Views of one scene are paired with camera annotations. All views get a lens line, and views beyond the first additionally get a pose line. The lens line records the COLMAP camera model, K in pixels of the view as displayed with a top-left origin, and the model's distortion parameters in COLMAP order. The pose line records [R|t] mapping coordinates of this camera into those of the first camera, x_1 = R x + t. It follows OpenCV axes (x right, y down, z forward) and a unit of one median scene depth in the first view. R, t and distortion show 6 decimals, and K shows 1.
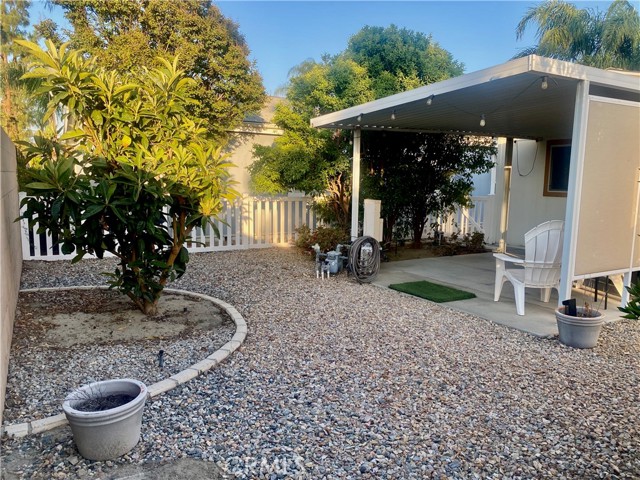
lens RADIAL K [[481.4, 0, 322.6], [0, 481.4, 243.7], [0, 0, 1]] dist [-0.000223, 0.000418]
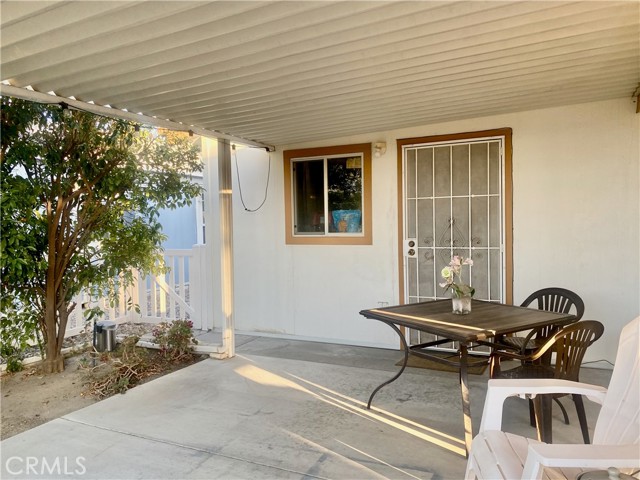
lens RADIAL K [[481.4, 0, 323.1], [0, 481.4, 240.6], [0, 0, 1]] dist [-0.000223, 0.000418]
pose [[0.848762, -0.047646, 0.526624, 0.186553], [0.098781, 0.992687, -0.069392, -0.058611], [-0.519467, 0.110918, 0.847261, 0.479346]]
